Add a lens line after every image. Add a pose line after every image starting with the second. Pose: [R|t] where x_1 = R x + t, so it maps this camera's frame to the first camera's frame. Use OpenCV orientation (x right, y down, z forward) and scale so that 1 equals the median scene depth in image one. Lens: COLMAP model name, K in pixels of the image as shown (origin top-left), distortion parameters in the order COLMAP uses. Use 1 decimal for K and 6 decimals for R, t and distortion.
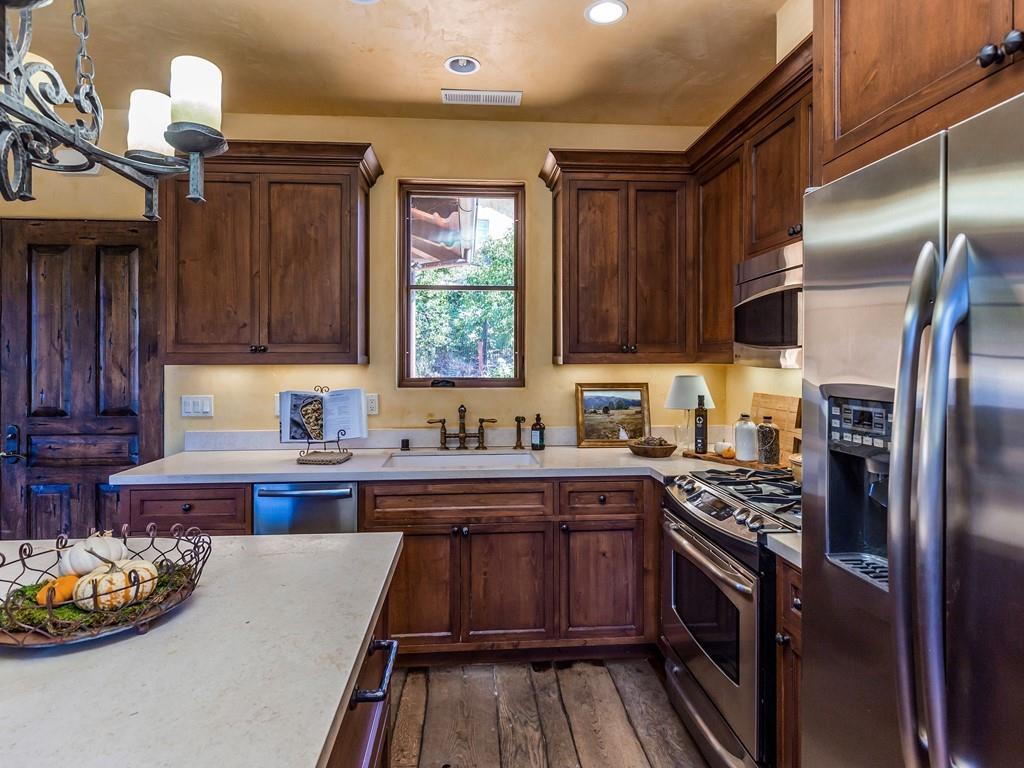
lens RADIAL K [[587.2, 0, 494.1], [0, 587.2, 354.2], [0, 0, 1]] dist [0.002229, -0.000201]
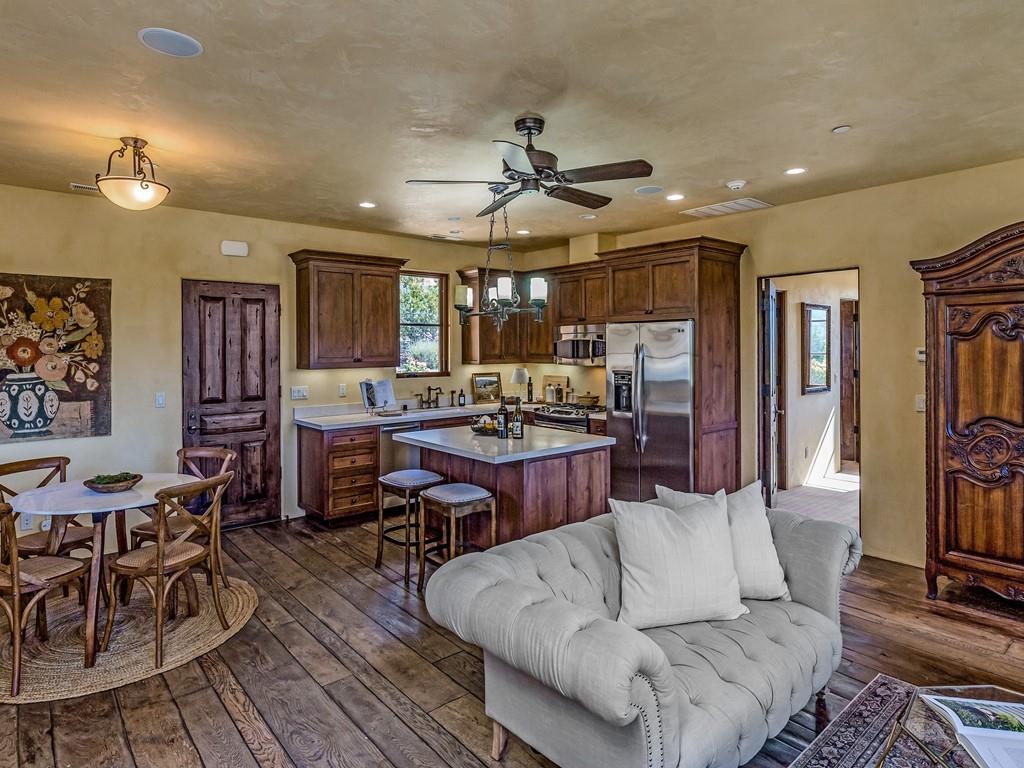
lens RADIAL K [[587.2, 0, 494.1], [0, 587.2, 354.2], [0, 0, 1]] dist [0.002229, -0.000201]
pose [[0.808335, -0.009134, 0.588651, -1.073580], [0.003261, 0.999934, 0.011037, -0.044300], [-0.588713, -0.007002, 0.808312, -0.758292]]
